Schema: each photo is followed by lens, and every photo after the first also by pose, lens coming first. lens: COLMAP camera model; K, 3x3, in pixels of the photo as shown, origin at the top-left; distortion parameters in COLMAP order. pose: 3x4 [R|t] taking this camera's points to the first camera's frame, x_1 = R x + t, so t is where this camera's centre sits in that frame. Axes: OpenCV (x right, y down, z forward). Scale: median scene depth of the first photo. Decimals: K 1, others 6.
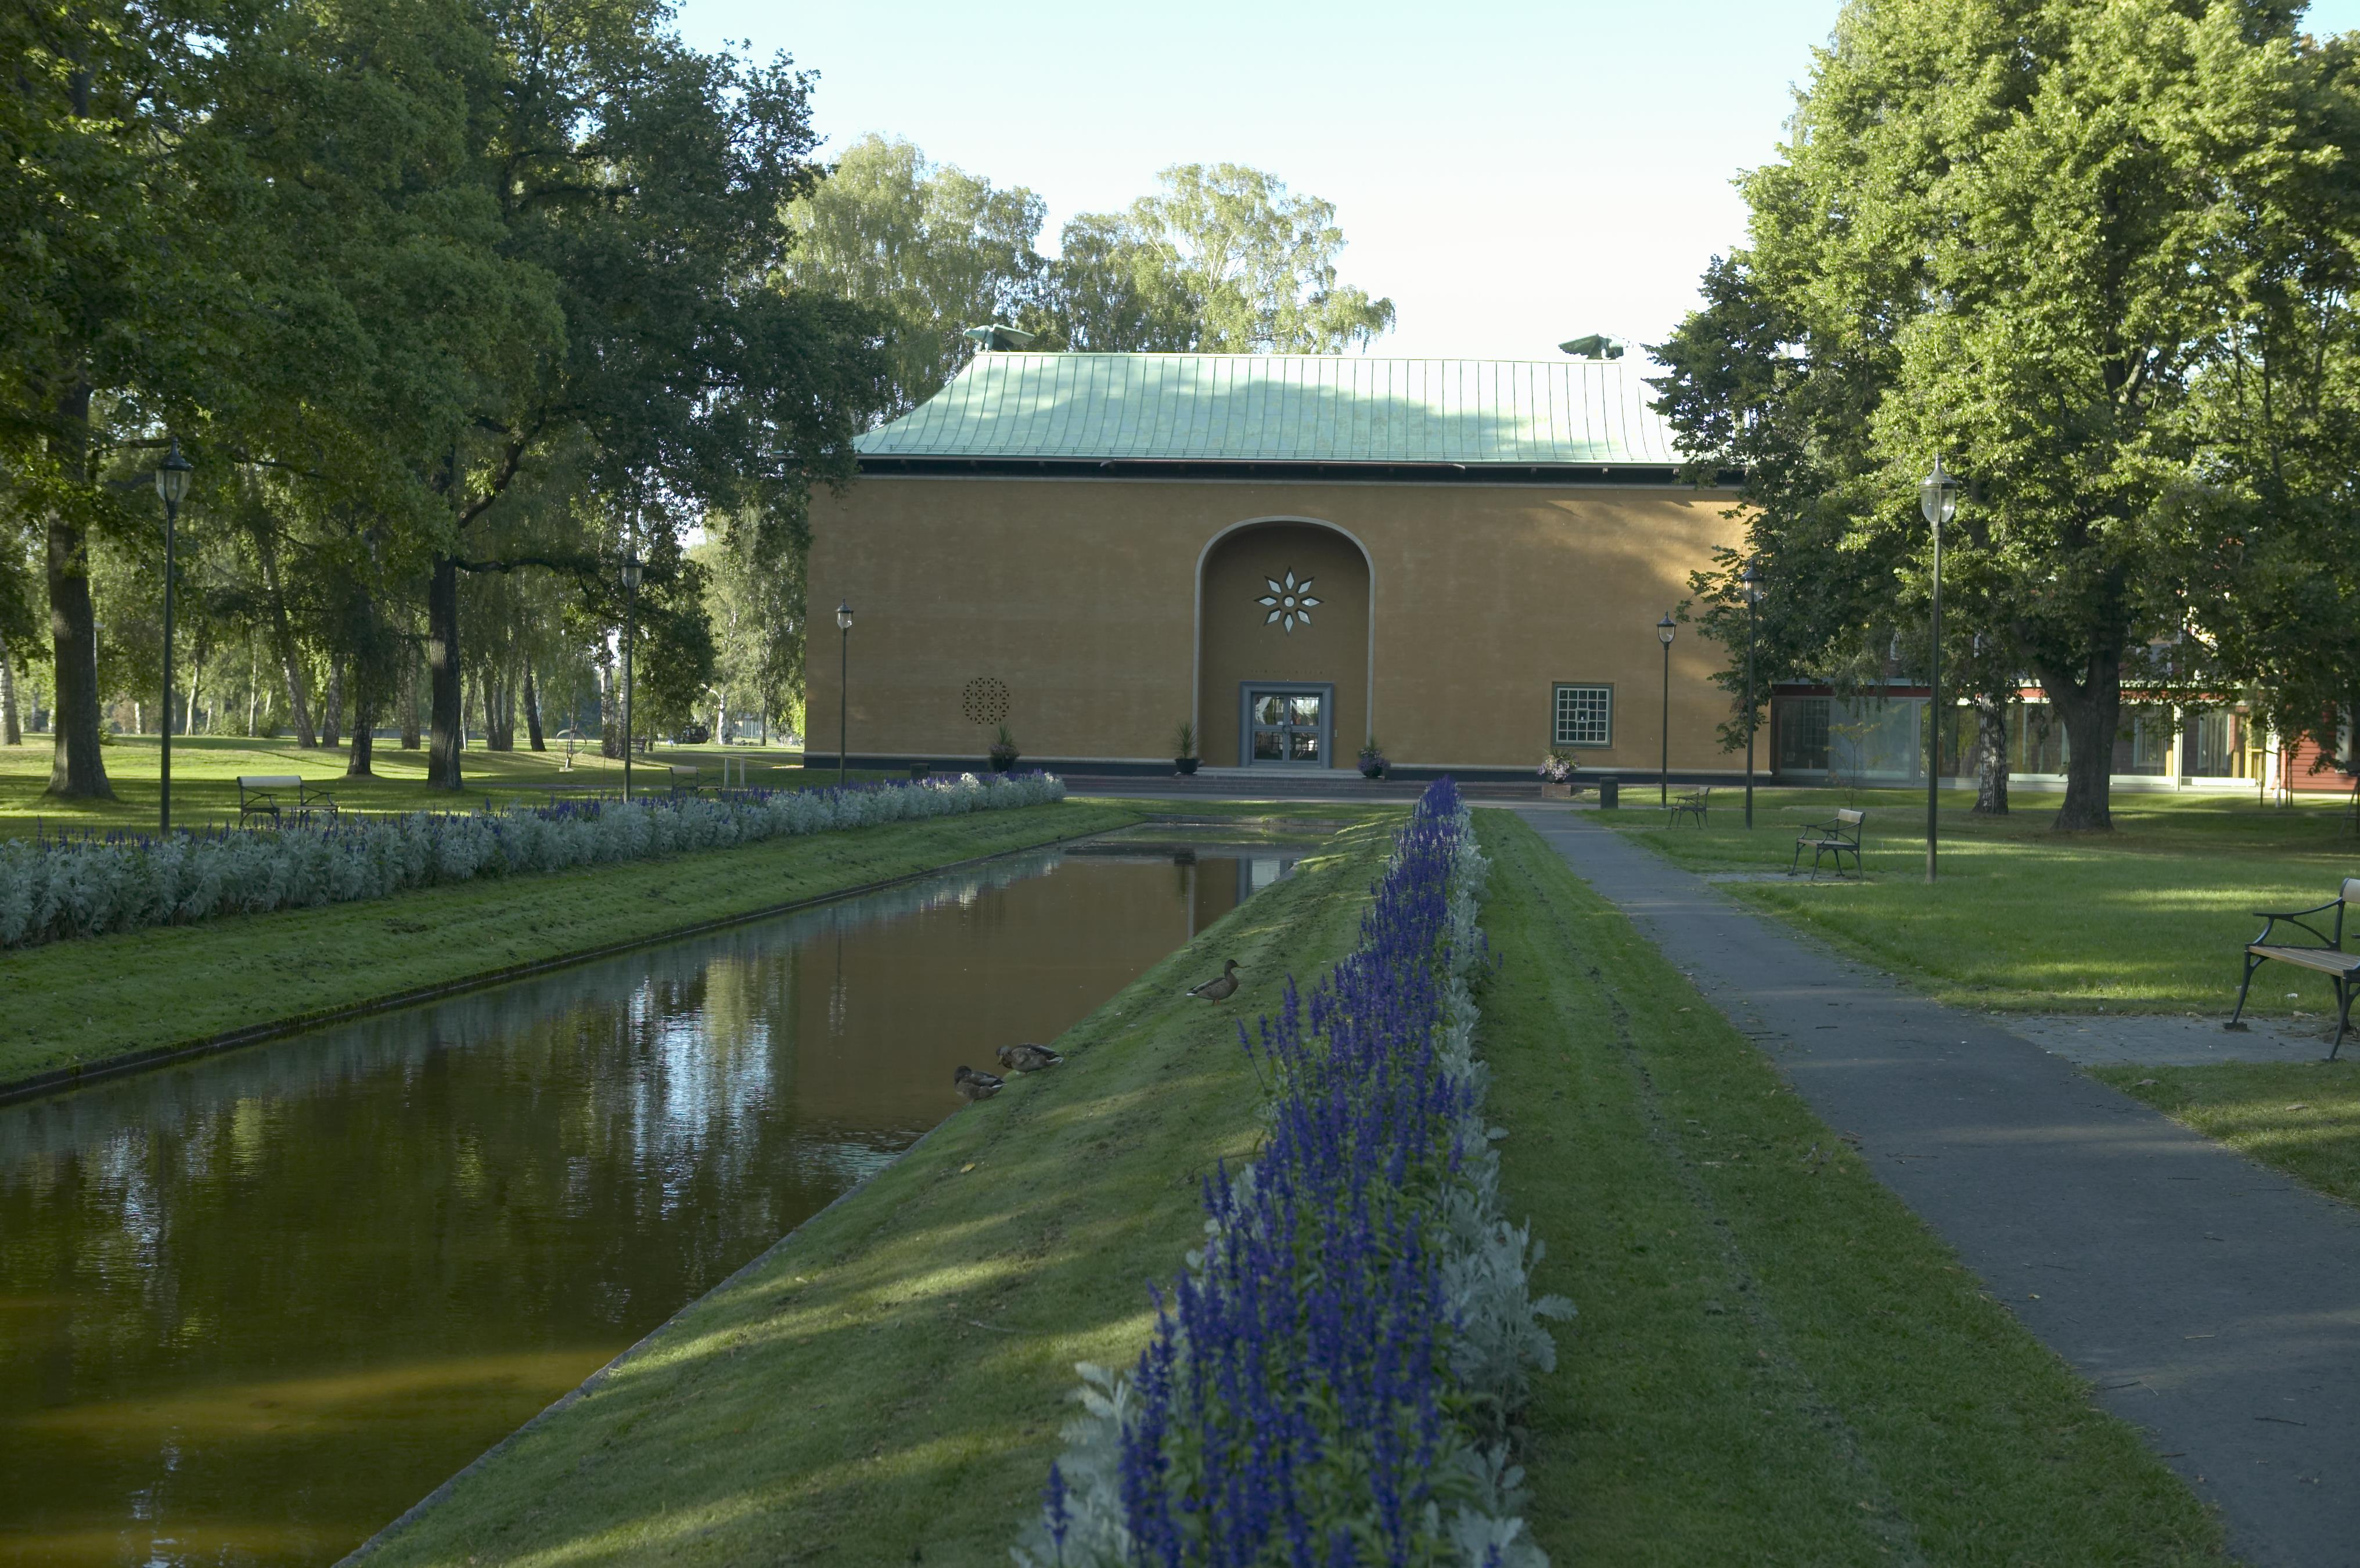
lens RADIAL K [[3203.3, 0, 1174.2], [0, 3203.3, 787.0], [0, 0, 1]] dist [-0.003209, 0.000000]
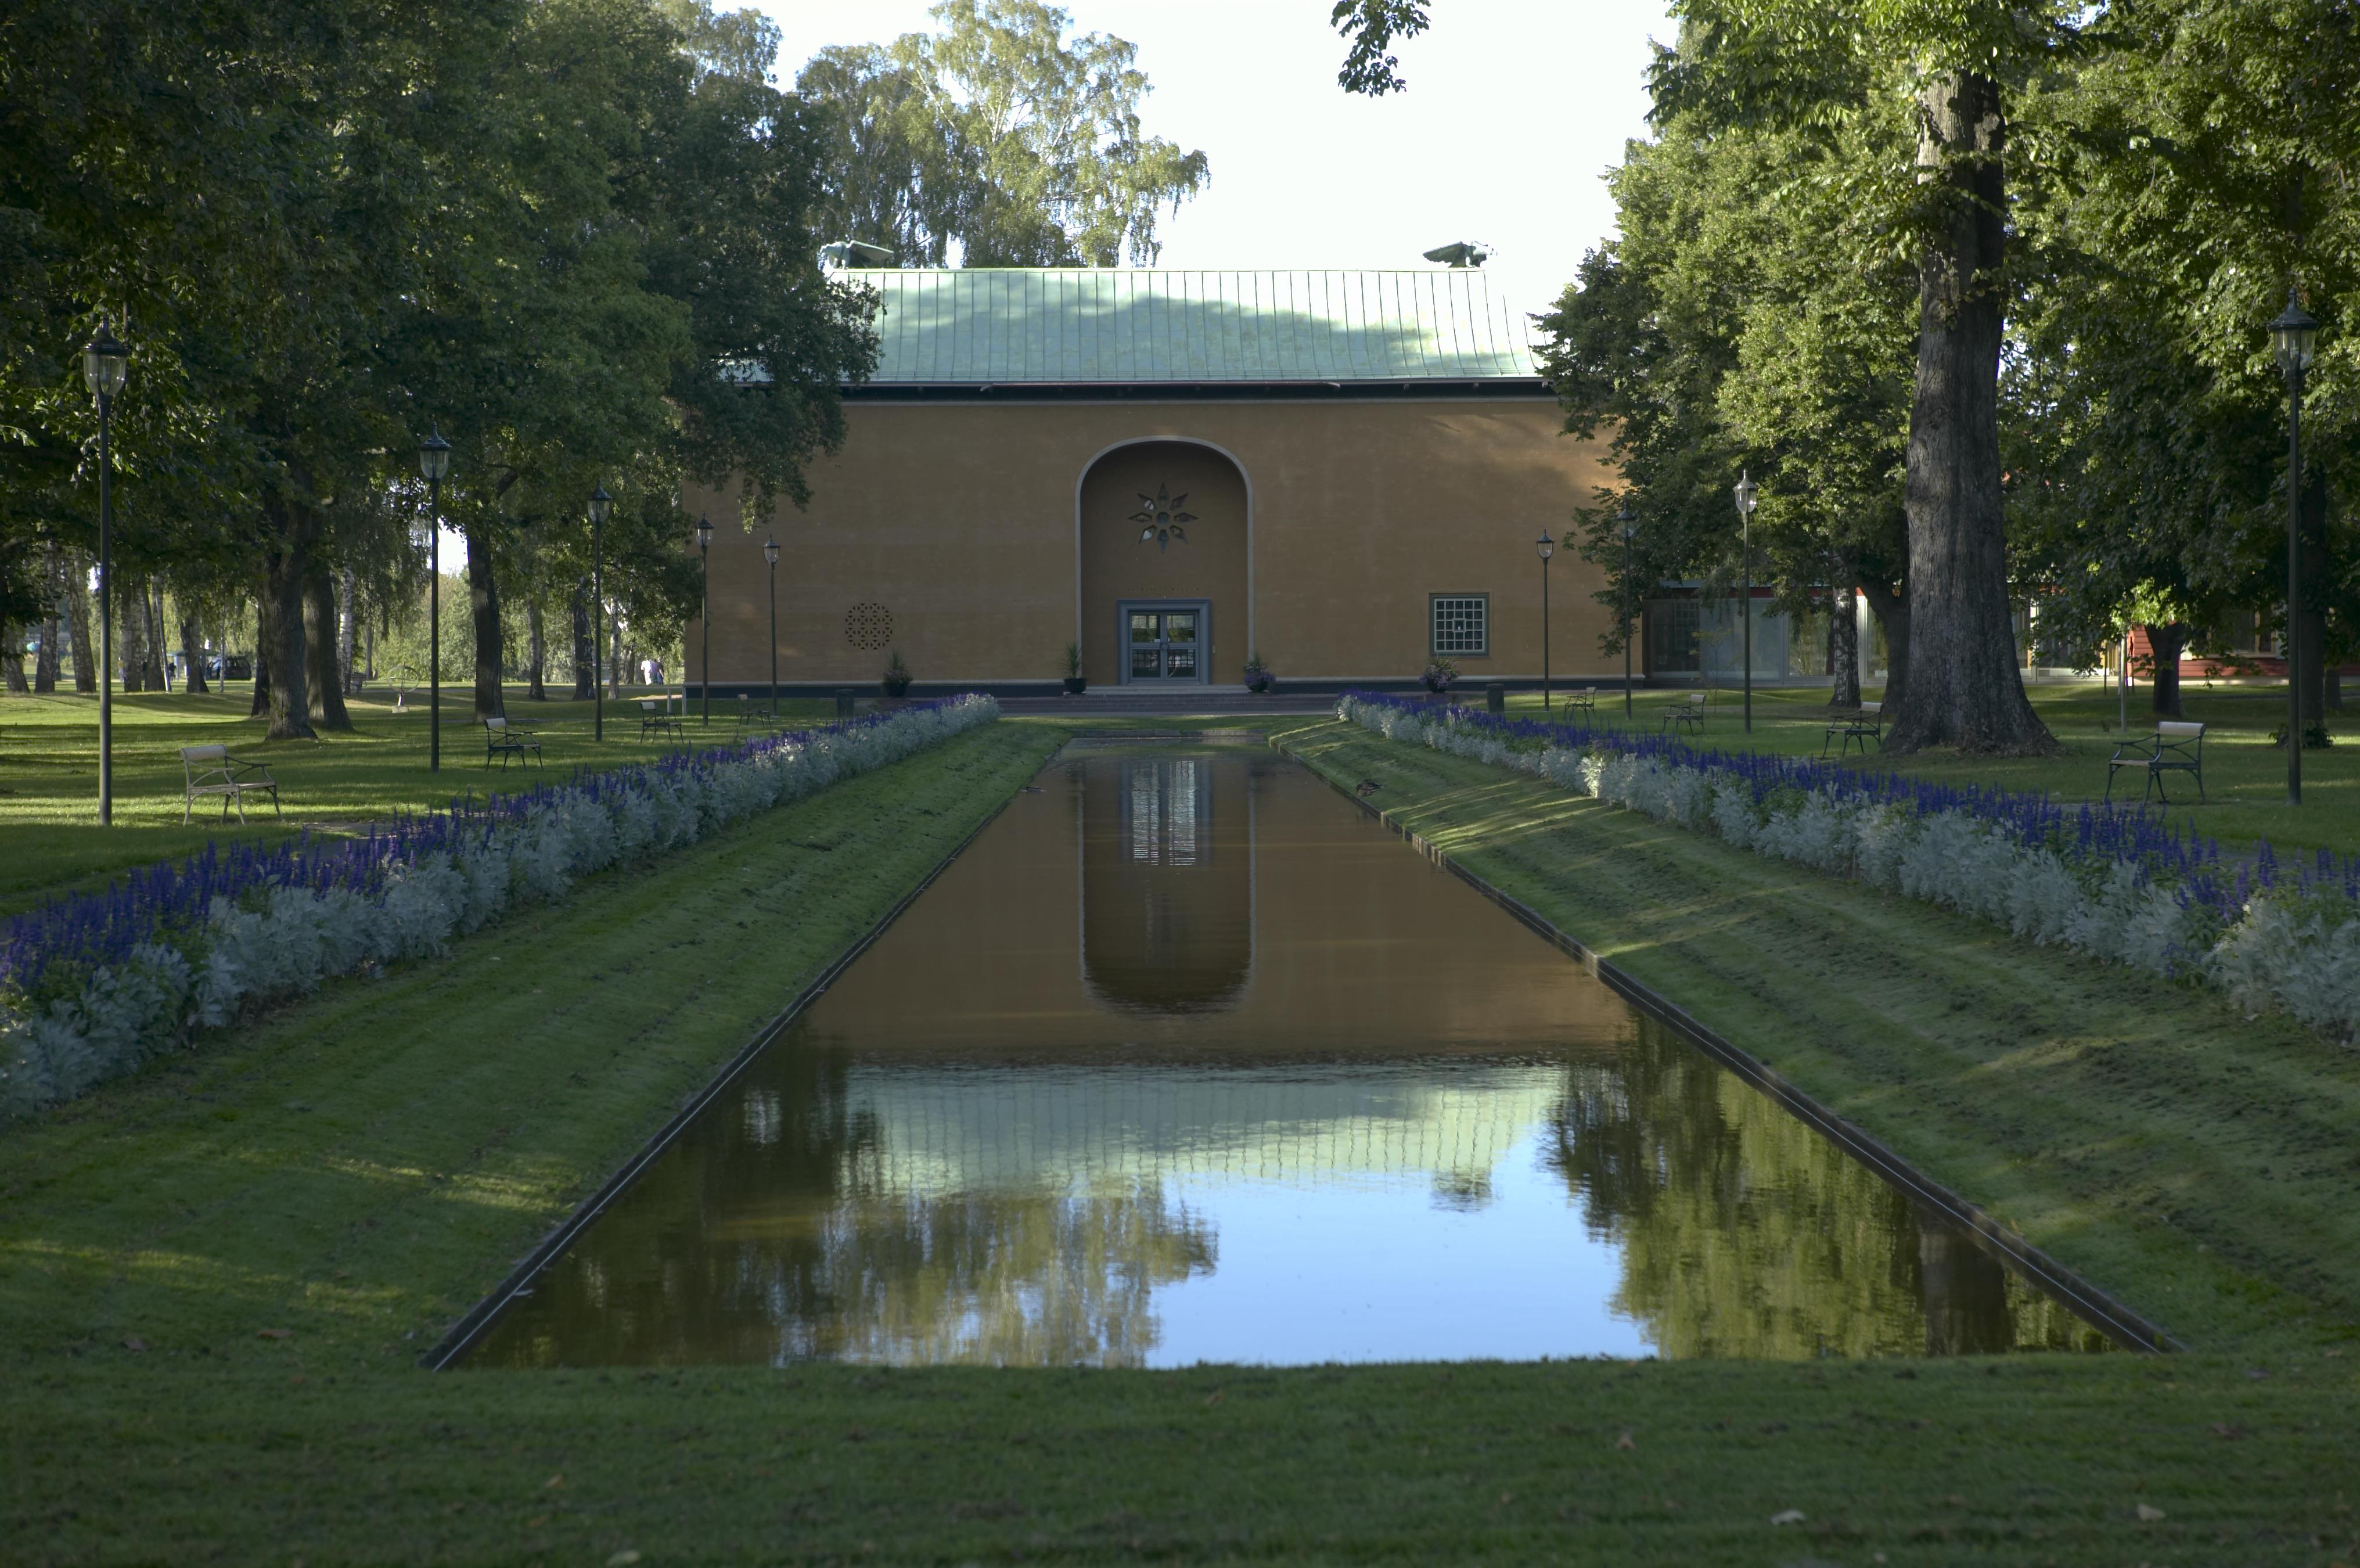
lens RADIAL K [[4780.5, 0, 1194.0], [0, 4780.5, 802.1], [0, 0, 1]] dist [0.192916, 0.000000]
pose [[0.995447, -0.030365, 0.090345, -0.110621], [0.028892, 0.999428, 0.017570, 0.005407], [-0.090827, -0.014880, 0.995756, -0.587222]]
